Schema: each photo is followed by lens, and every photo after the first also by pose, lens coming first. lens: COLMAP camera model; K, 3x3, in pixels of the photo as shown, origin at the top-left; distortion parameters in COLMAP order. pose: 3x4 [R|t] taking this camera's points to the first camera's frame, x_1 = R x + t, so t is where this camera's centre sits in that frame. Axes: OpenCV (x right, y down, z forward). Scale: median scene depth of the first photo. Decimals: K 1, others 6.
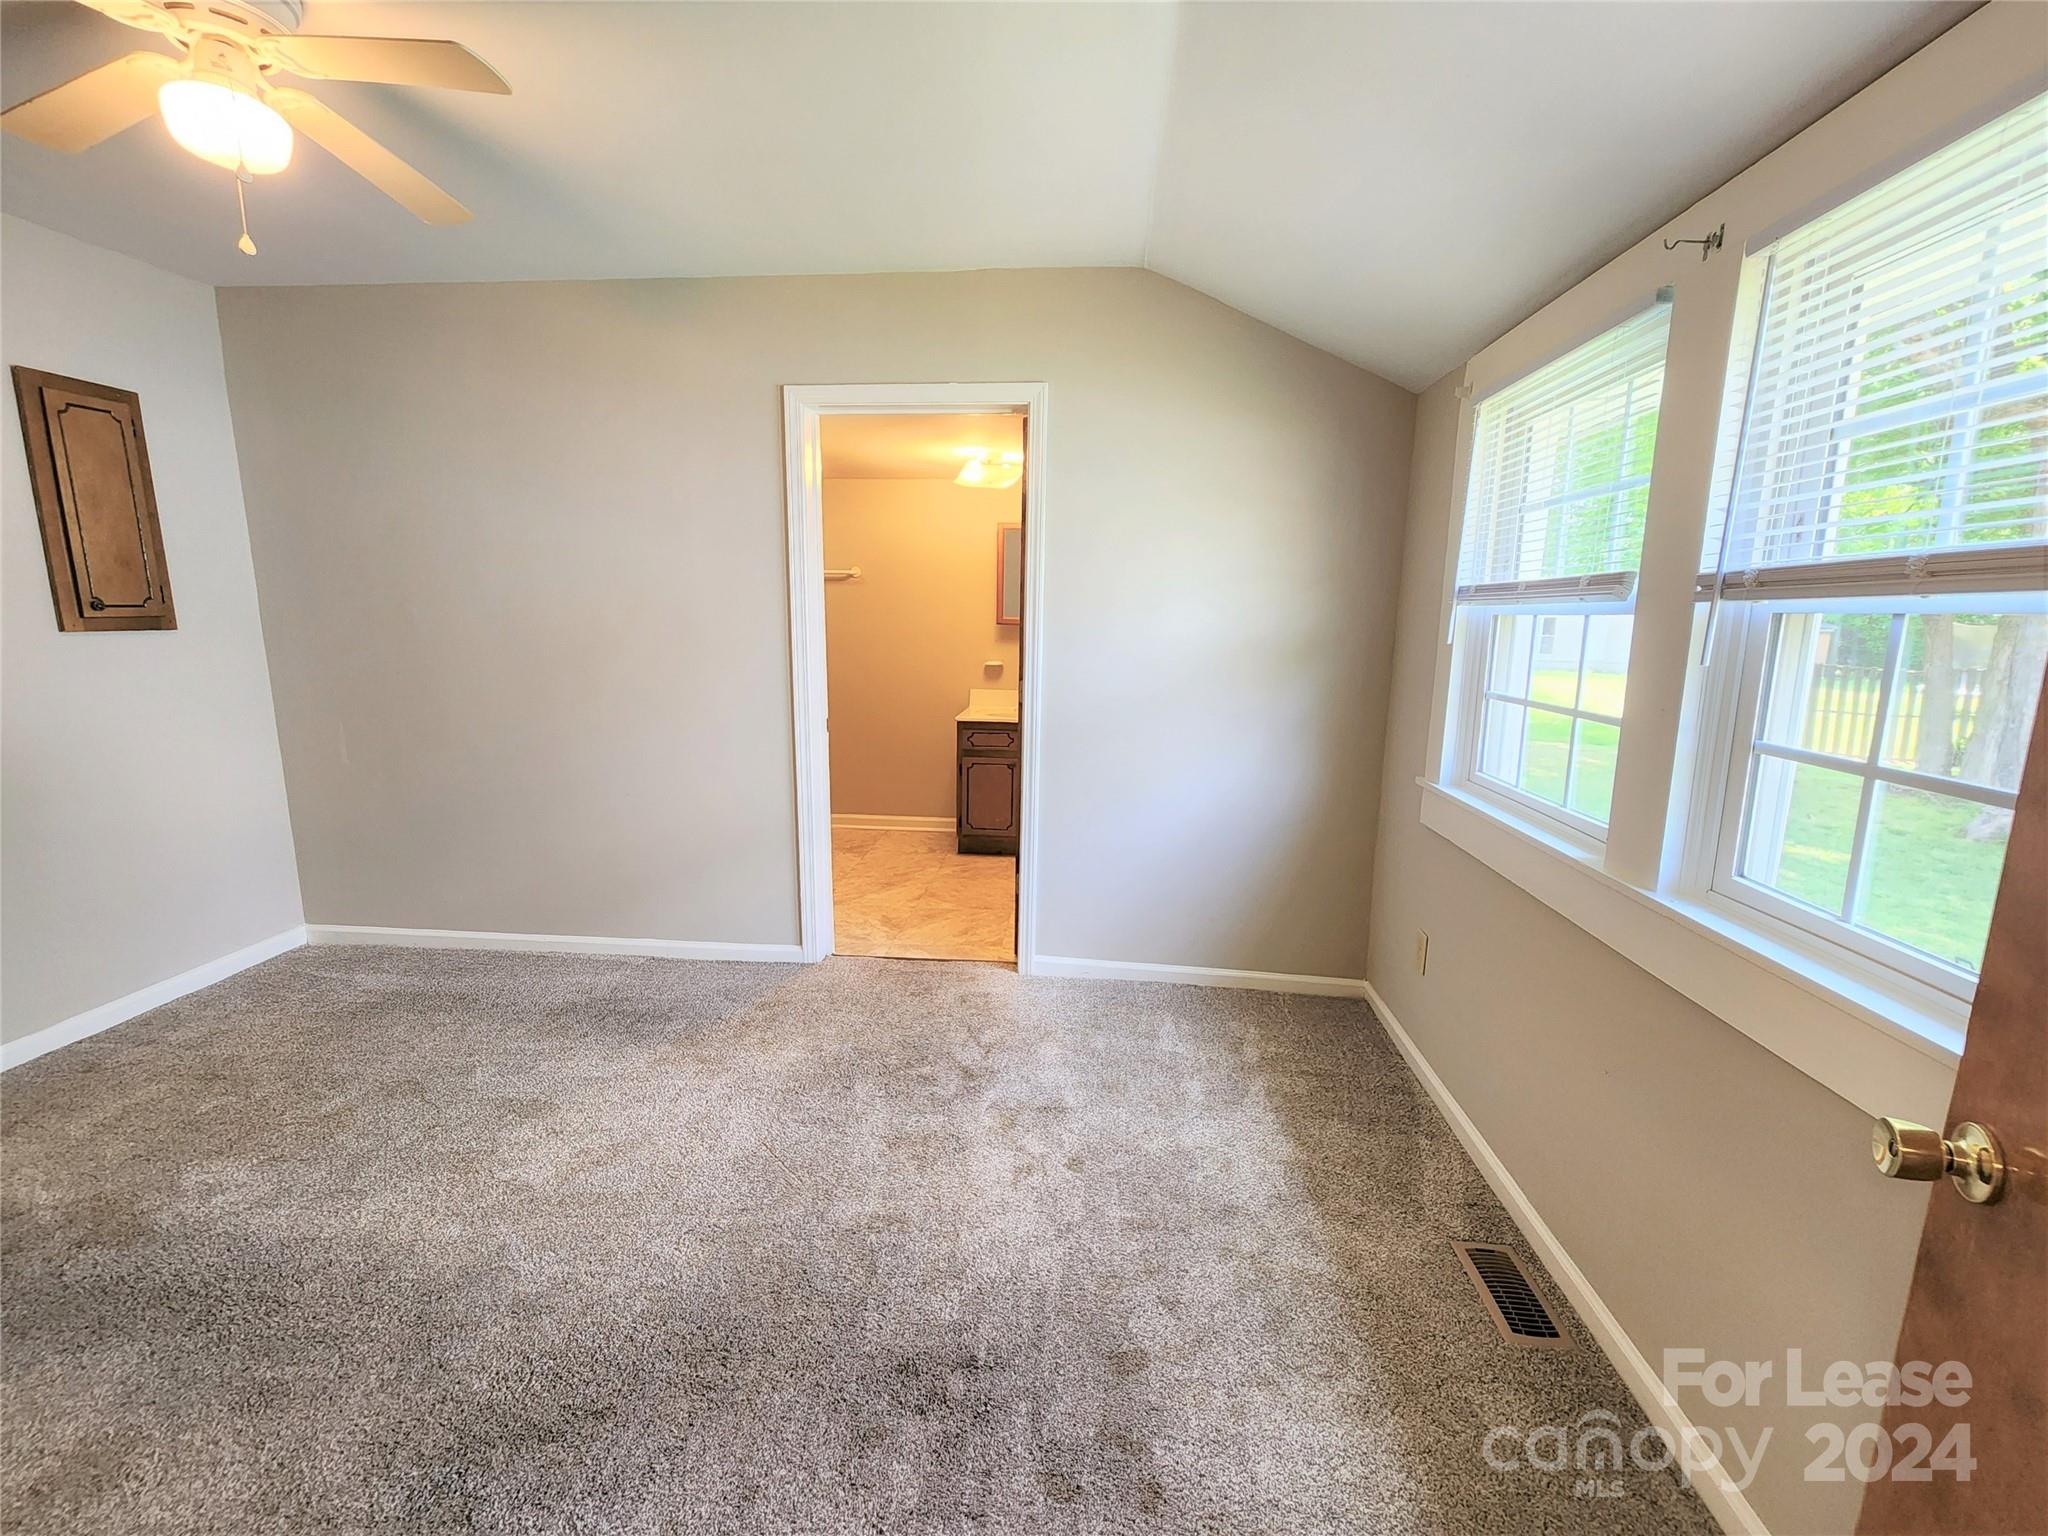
lens RADIAL K [[869.1, 0, 1024.0], [0, 869.1, 768.0], [0, 0, 1]] dist [0.000546, -0.000793]
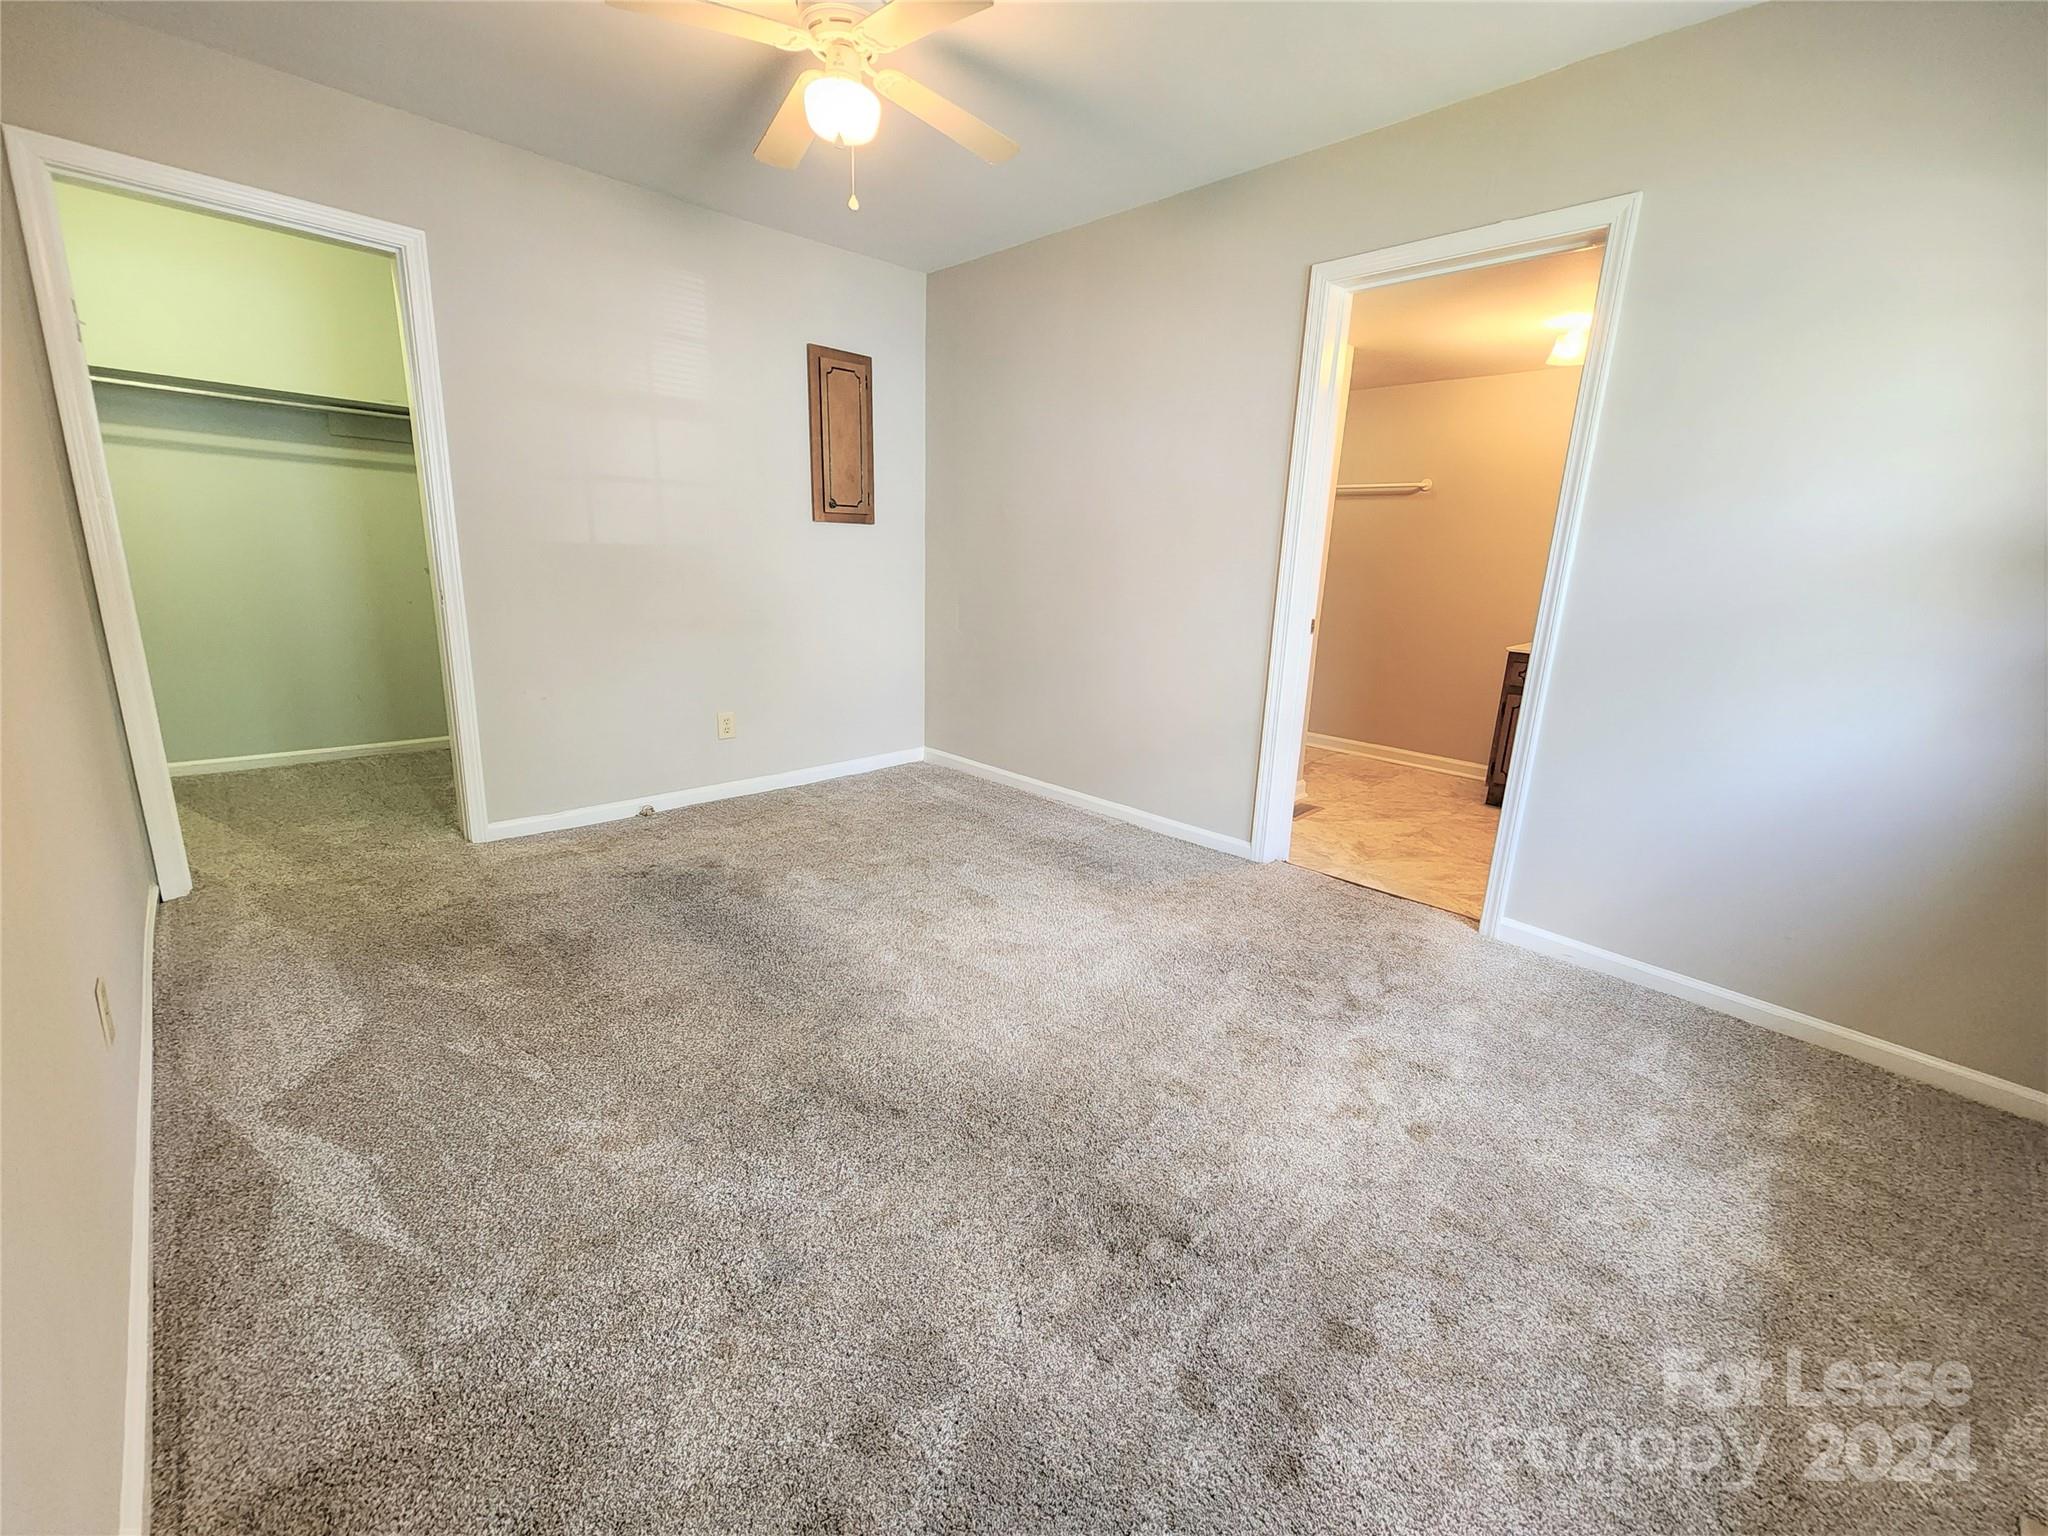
lens RADIAL K [[837.2, 0, 1035.8], [0, 837.2, 756.1], [0, 0, 1]] dist [0.000136, -0.002830]
pose [[0.764813, 0.166209, -0.622444, 0.188511], [-0.134320, 0.986054, 0.098260, 0.056410], [0.630095, 0.008456, 0.776472, 0.111392]]
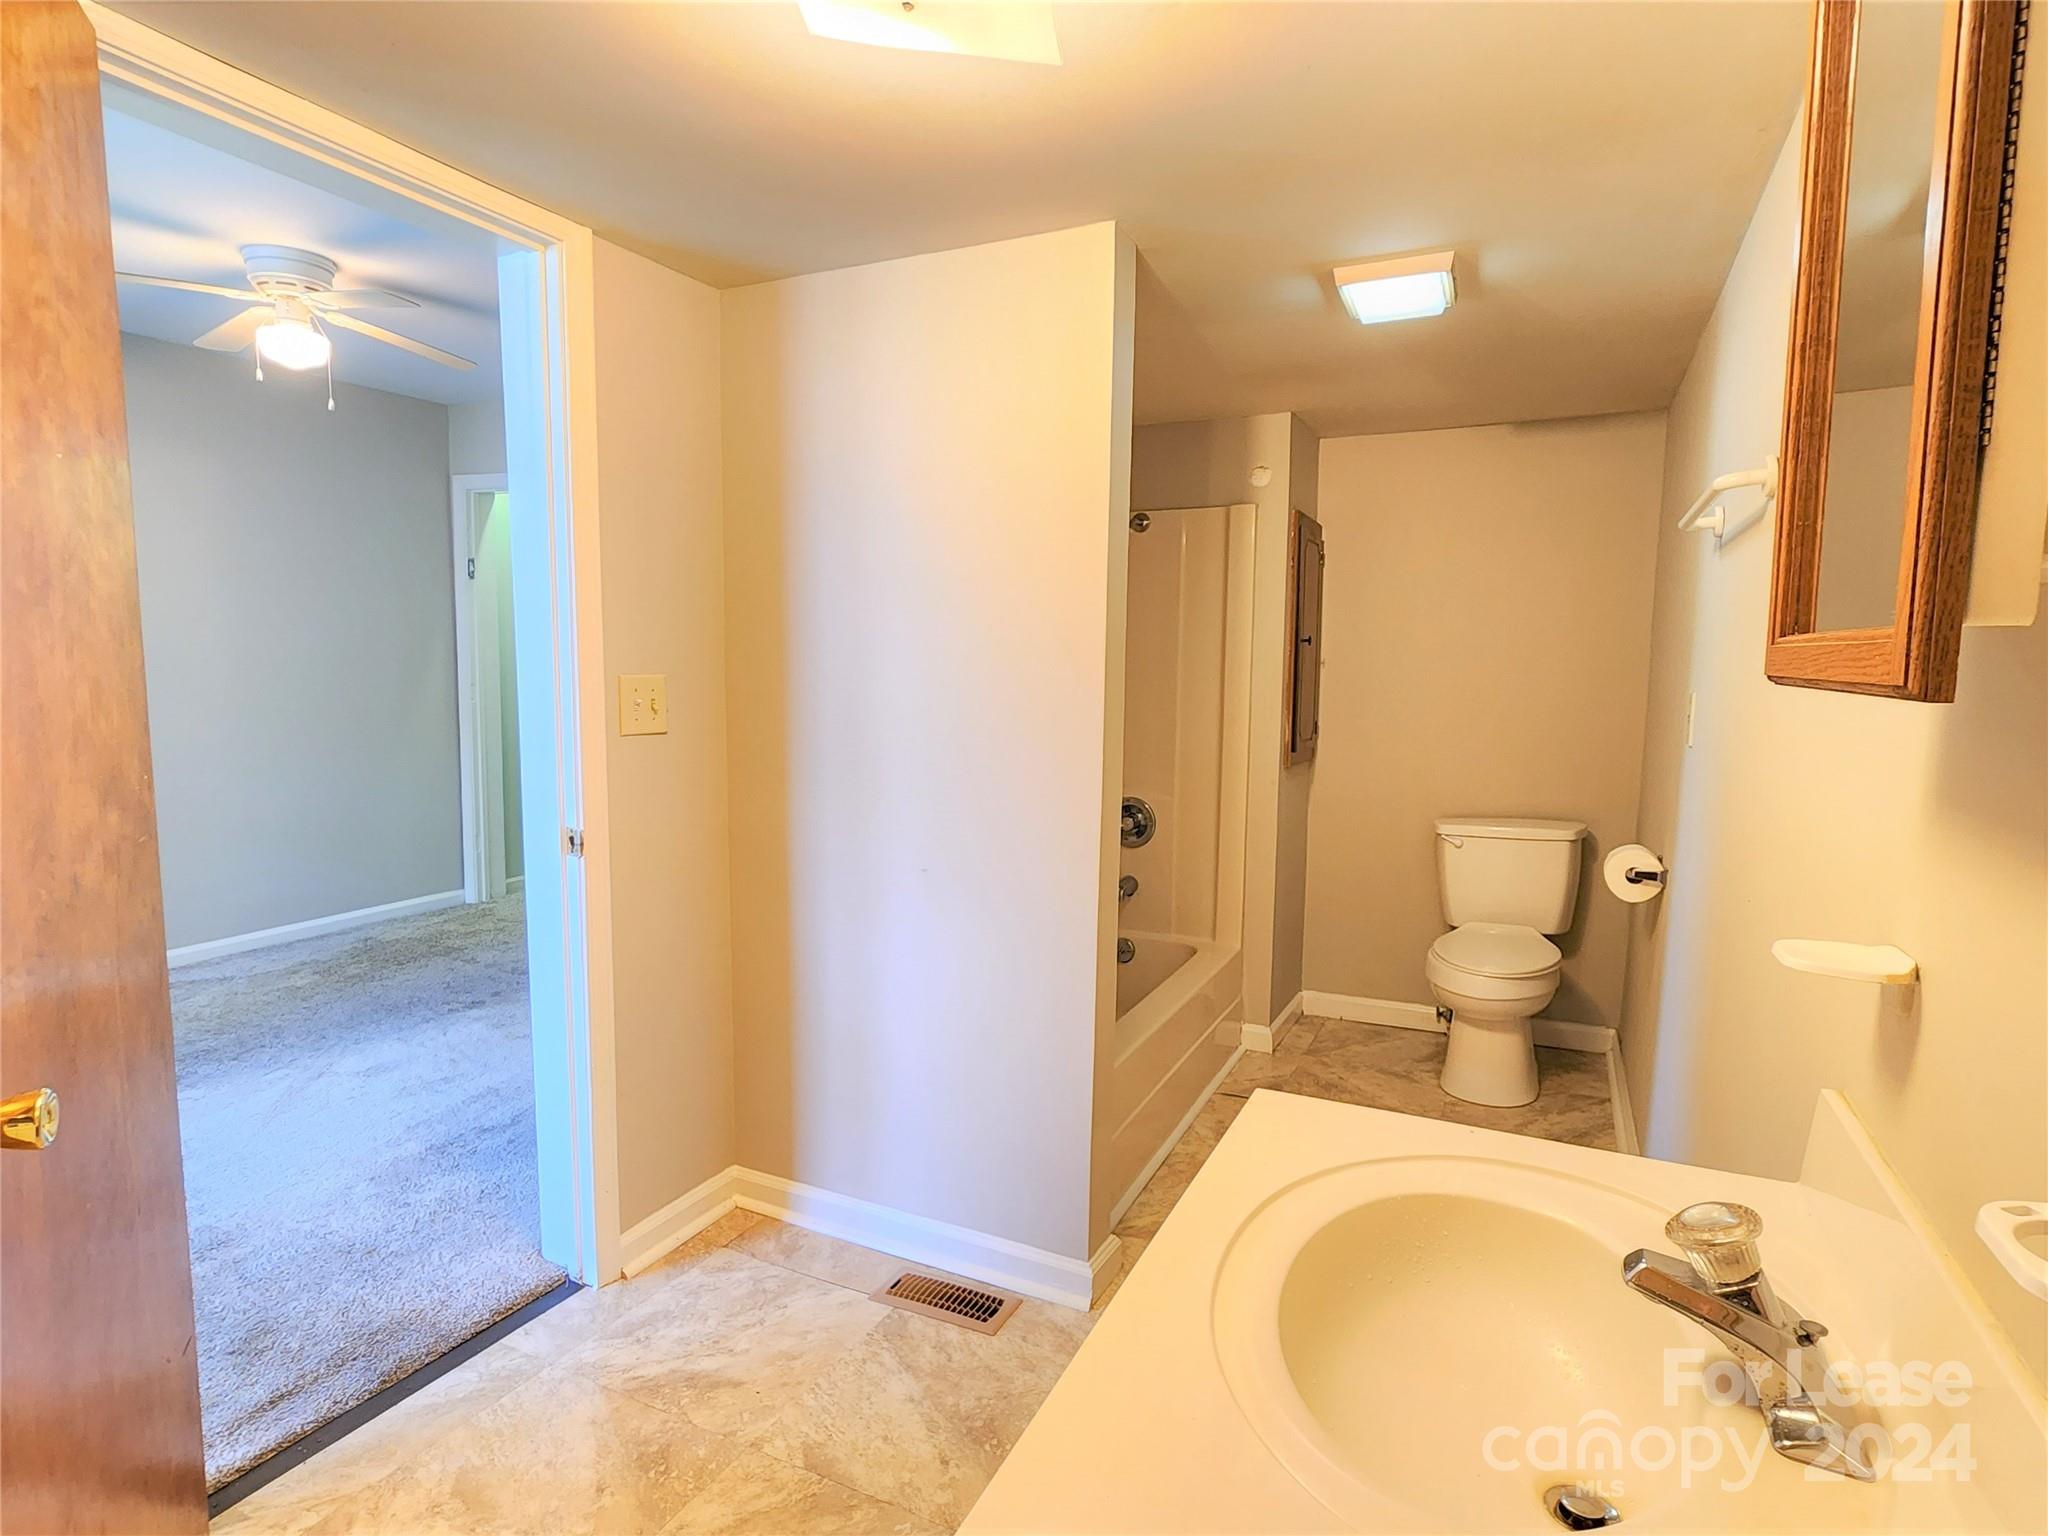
lens RADIAL K [[1076.1, 0, 1024.0], [0, 1076.1, 768.0], [0, 0, 1]] dist [-0.002548, 0.000275]
pose [[-0.353403, 0.075246, -0.932440, 0.359344], [-0.178269, 0.973076, 0.146091, -0.310938], [0.918328, 0.217855, -0.330474, 1.916405]]
